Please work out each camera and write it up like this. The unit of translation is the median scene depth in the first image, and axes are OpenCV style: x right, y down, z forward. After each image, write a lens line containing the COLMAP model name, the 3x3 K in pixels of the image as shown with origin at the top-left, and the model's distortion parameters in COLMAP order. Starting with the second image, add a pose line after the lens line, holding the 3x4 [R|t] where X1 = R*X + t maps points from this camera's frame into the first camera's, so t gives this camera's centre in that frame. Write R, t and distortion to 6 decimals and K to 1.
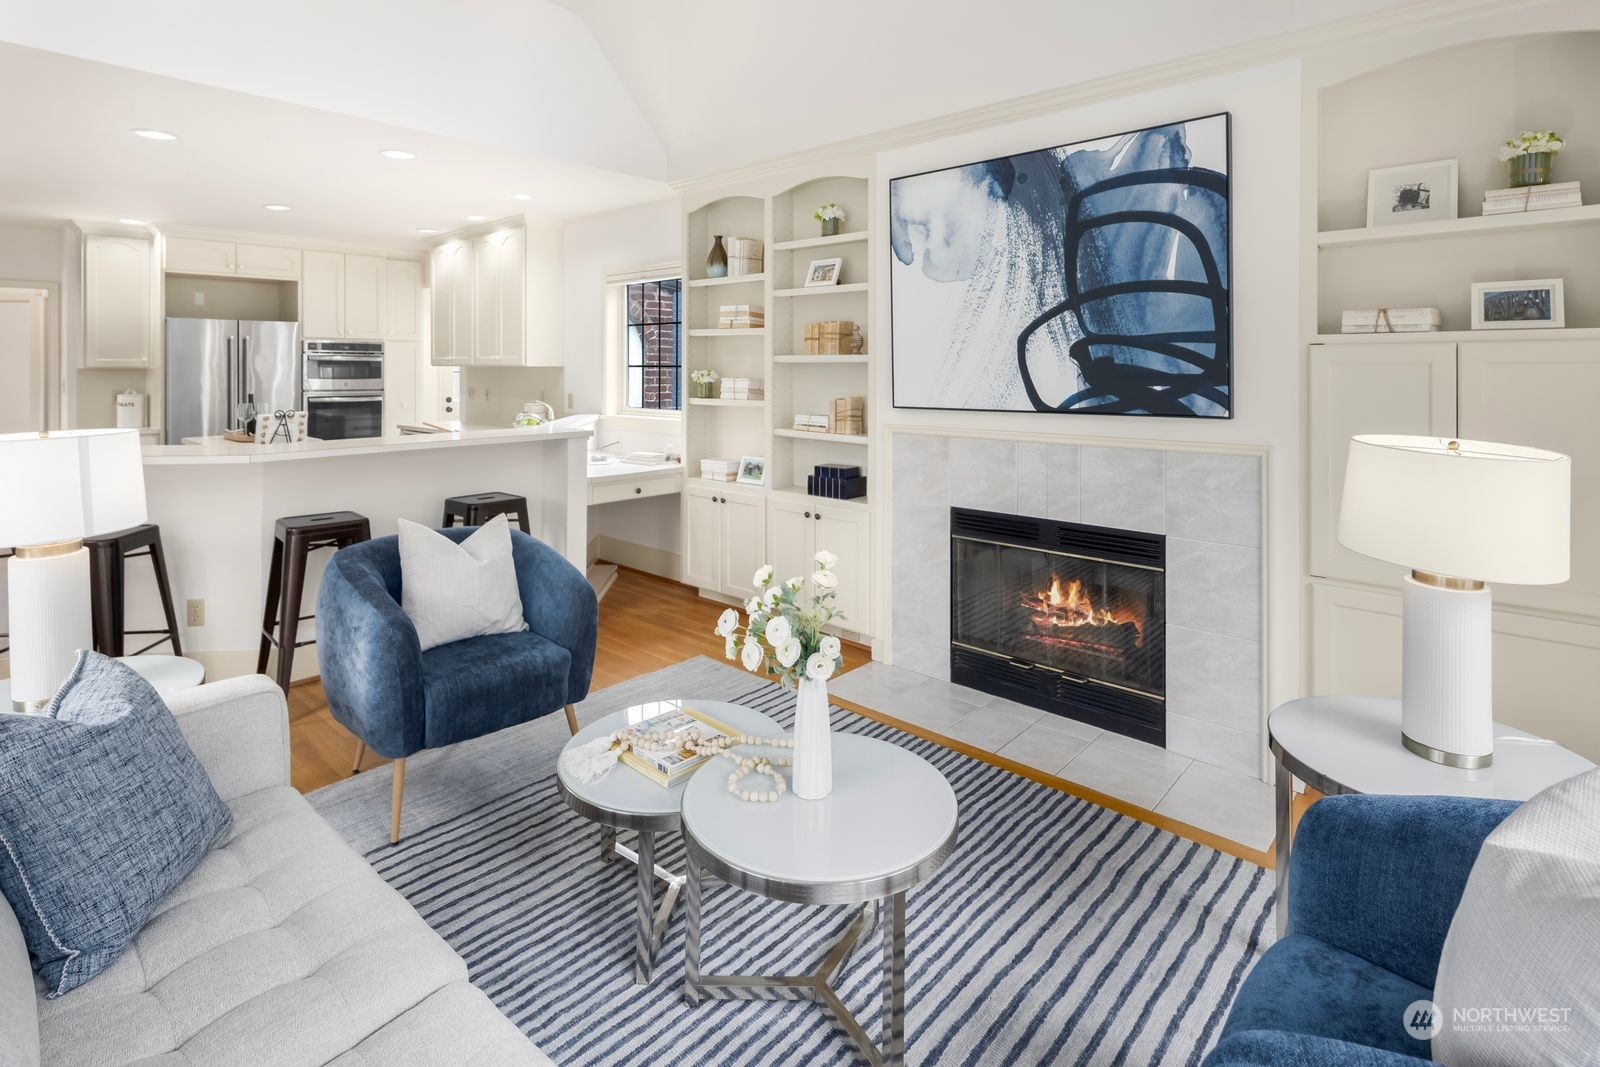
lens RADIAL K [[795.5, 0, 798.8], [0, 795.5, 369.9], [0, 0, 1]] dist [0.002079, -0.000053]
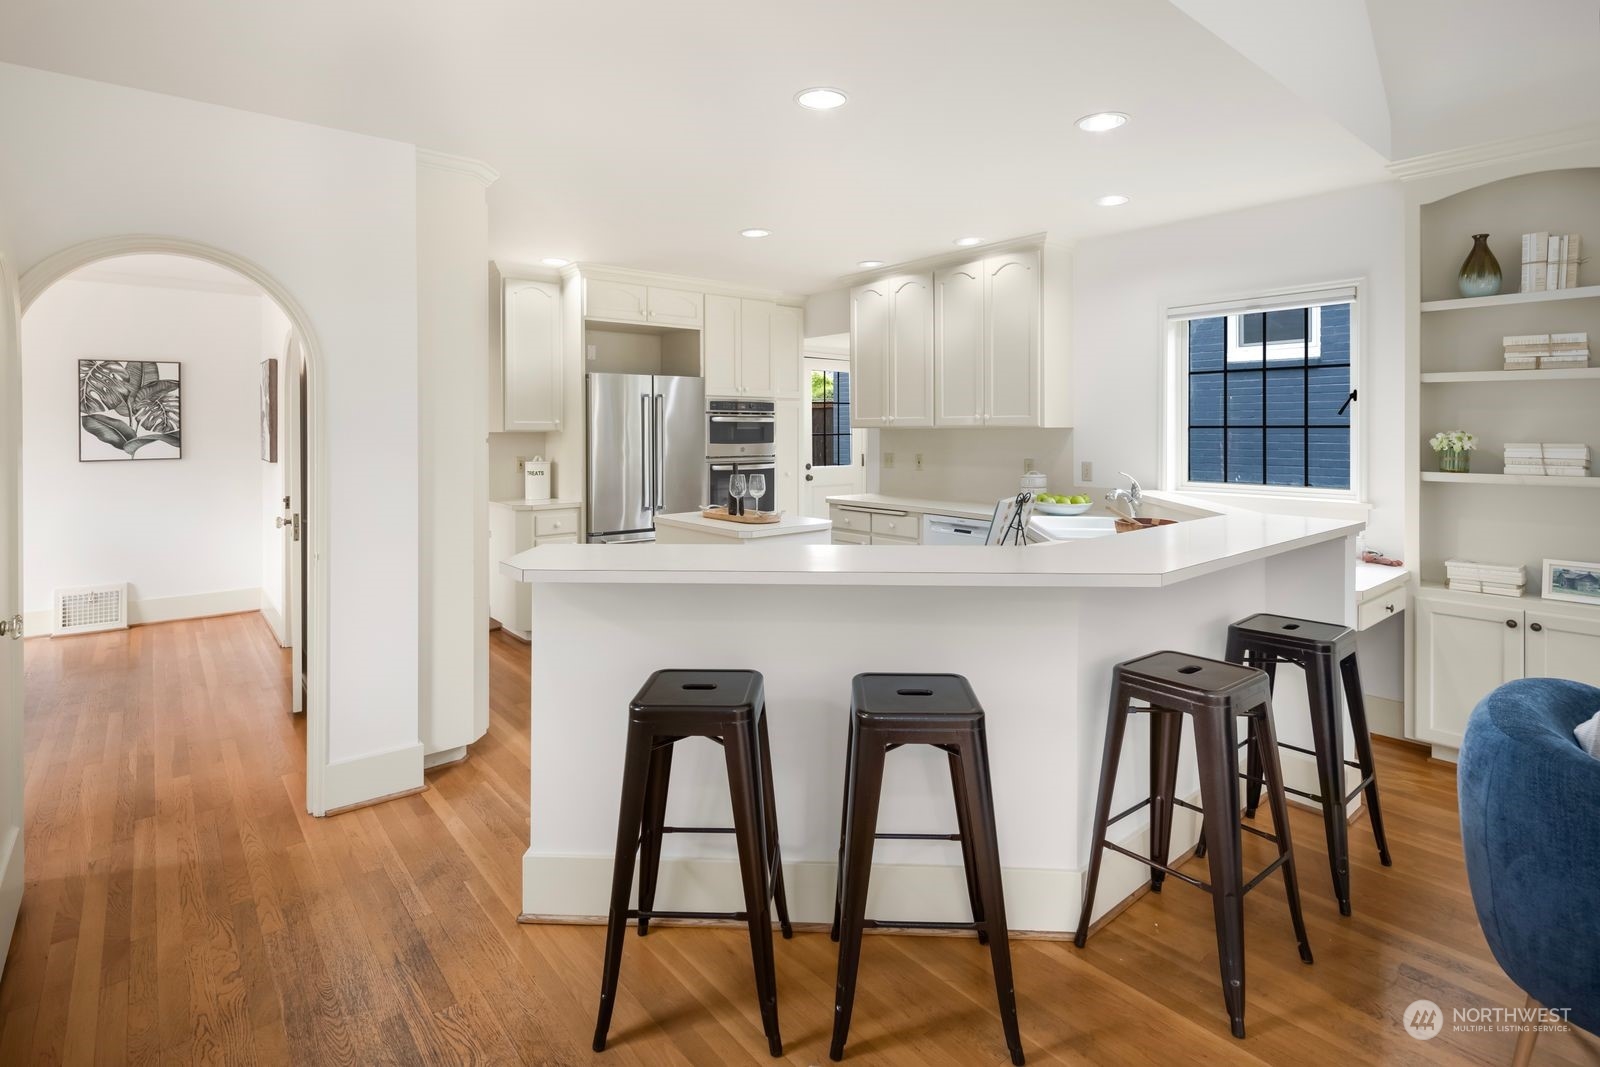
lens RADIAL K [[786.9, 0, 798.3], [0, 786.9, 430.0], [0, 0, 1]] dist [0.000832, 0.000068]
pose [[0.990166, -0.003142, -0.139865, -0.860604], [0.002775, 0.999992, -0.002816, -0.001159], [0.139873, 0.002400, 0.990167, 0.363945]]
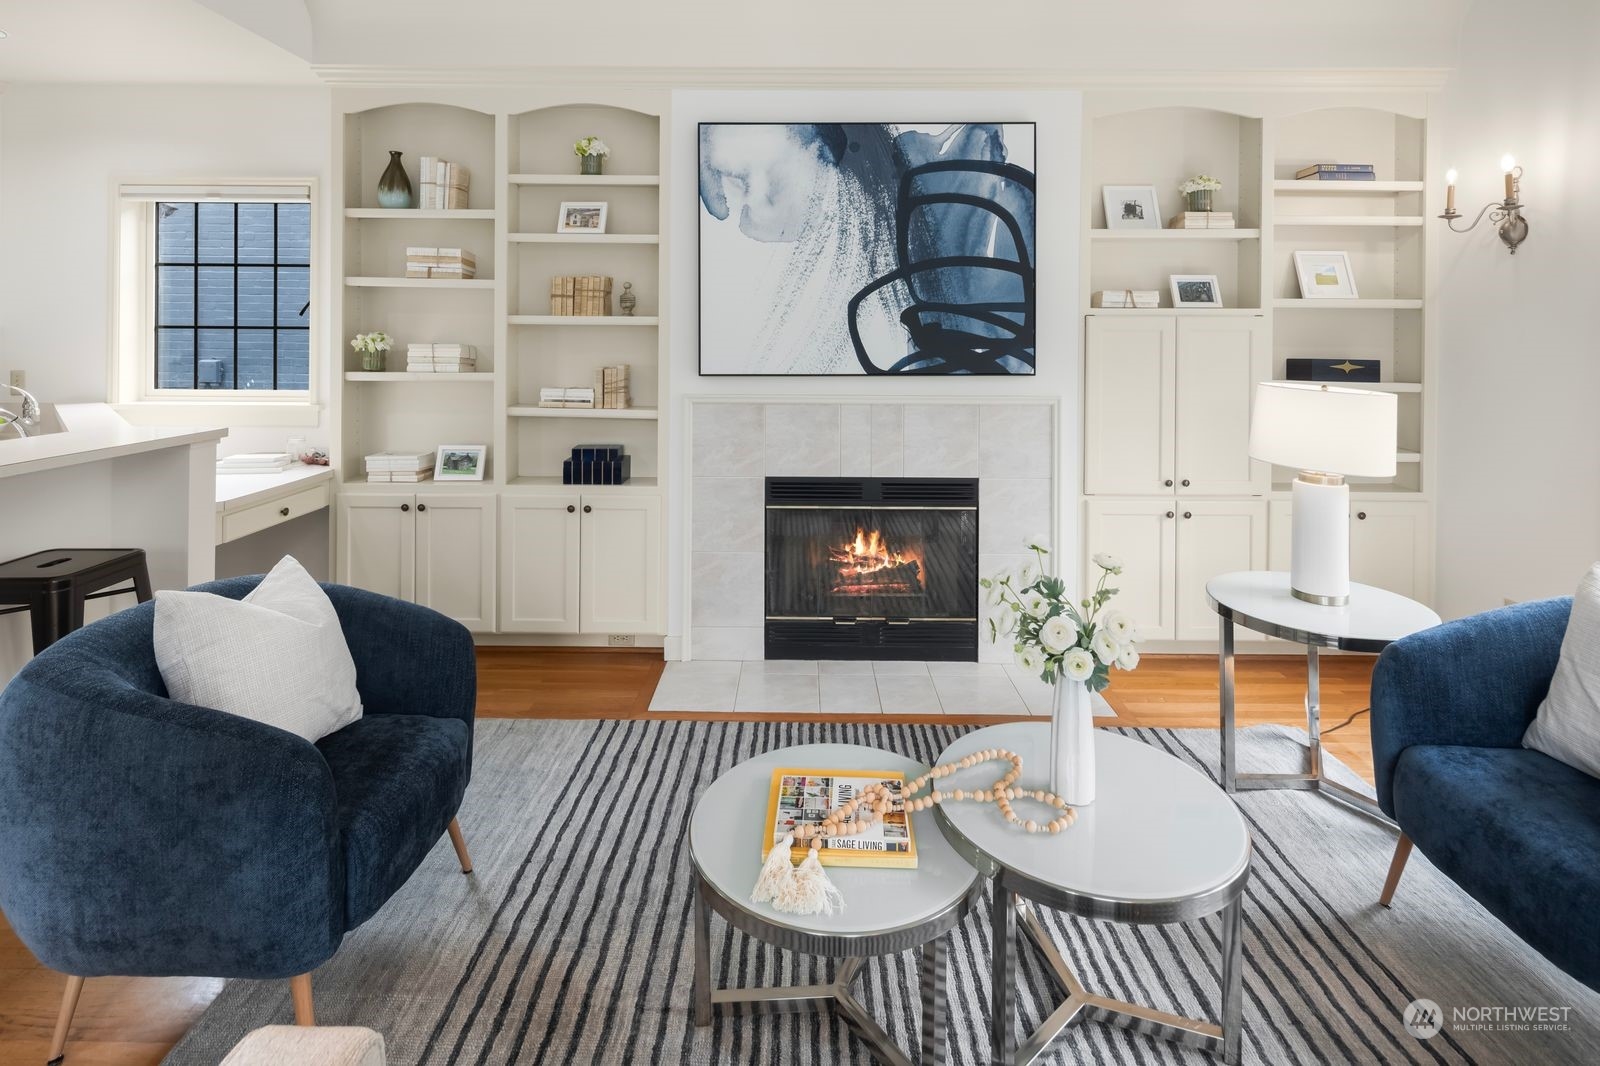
lens RADIAL K [[787.2, 0, 800.1], [0, 787.2, 336.7], [0, 0, 1]] dist [0.001575, 0.000062]
pose [[0.745001, -0.000649, 0.667063, -0.454178], [-0.003048, 0.999986, 0.004377, -0.001415], [-0.667057, -0.005294, 0.744988, 0.295421]]
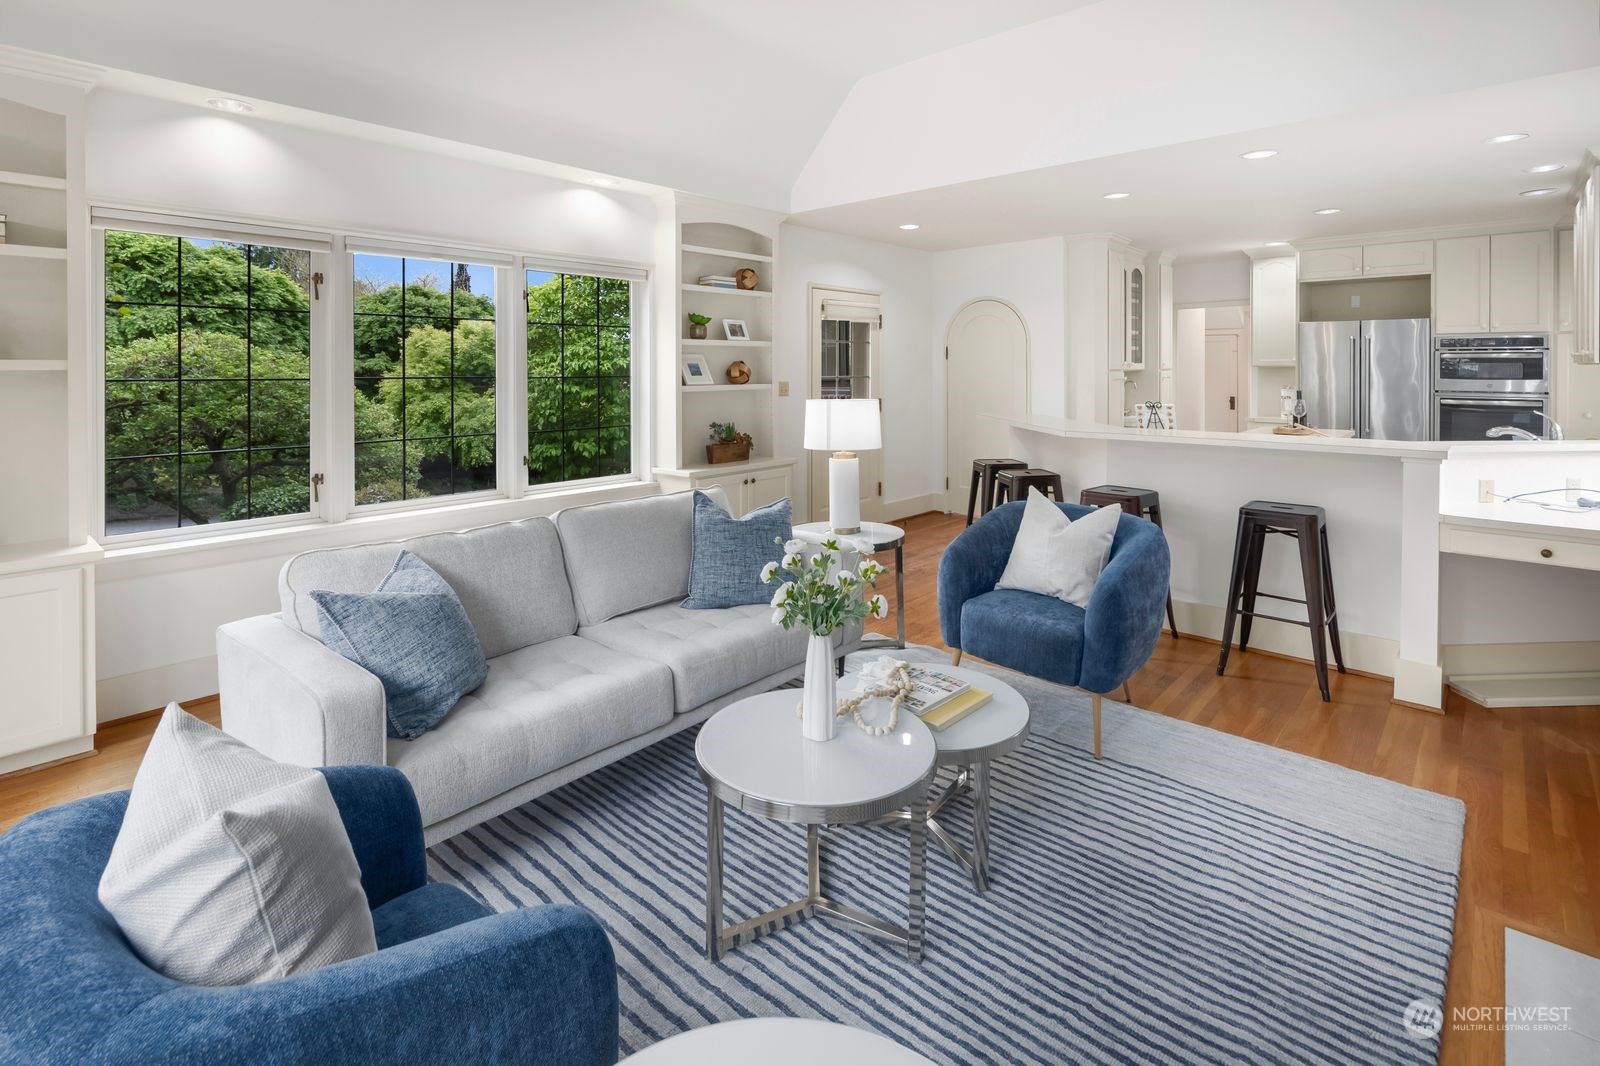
lens RADIAL K [[781.8, 0, 796.9], [0, 781.8, 369.0], [0, 0, 1]] dist [0.001233, 0.000021]
pose [[-0.000192, 0.002789, -0.999996, 0.632939], [-0.002407, 0.999993, 0.002790, -0.001459], [0.999997, 0.002407, -0.000185, 0.533448]]
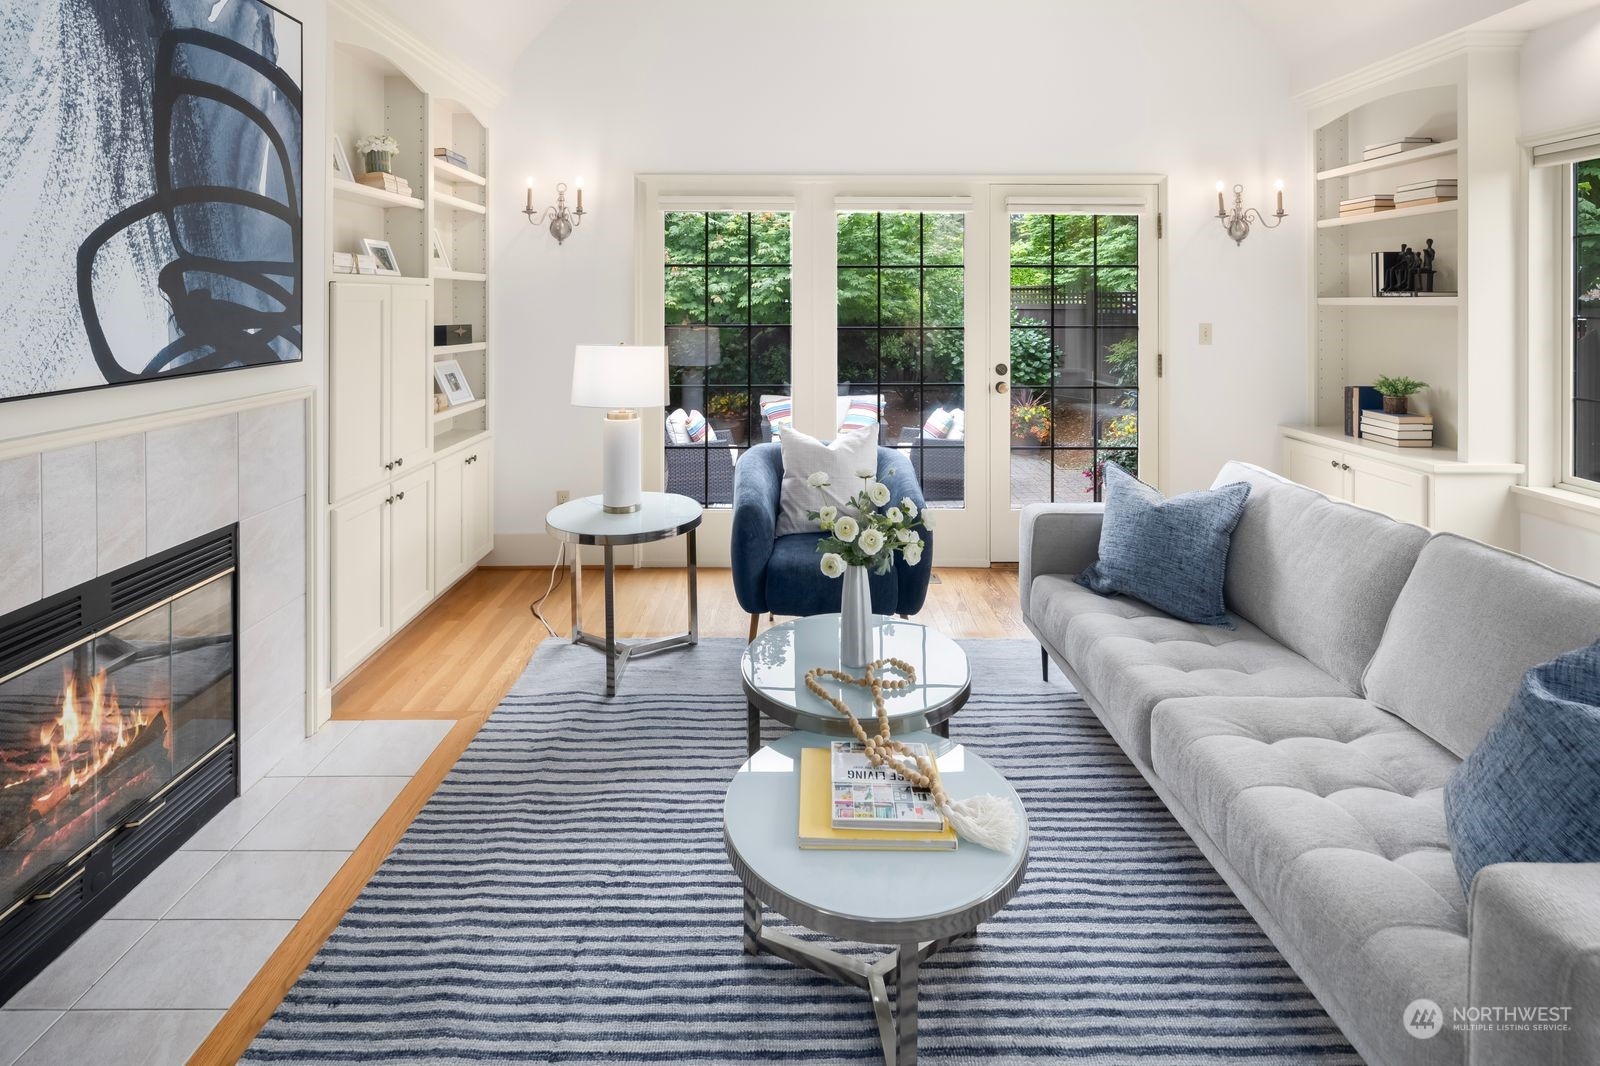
lens RADIAL K [[780.8, 0, 798.9], [0, 780.8, 300.4], [0, 0, 1]] dist [-0.000962, -0.000741]
pose [[-0.680142, -0.000067, 0.733080, -0.429340], [0.002883, 0.999992, 0.002766, -0.007086], [-0.733074, 0.003995, -0.680137, 1.023163]]
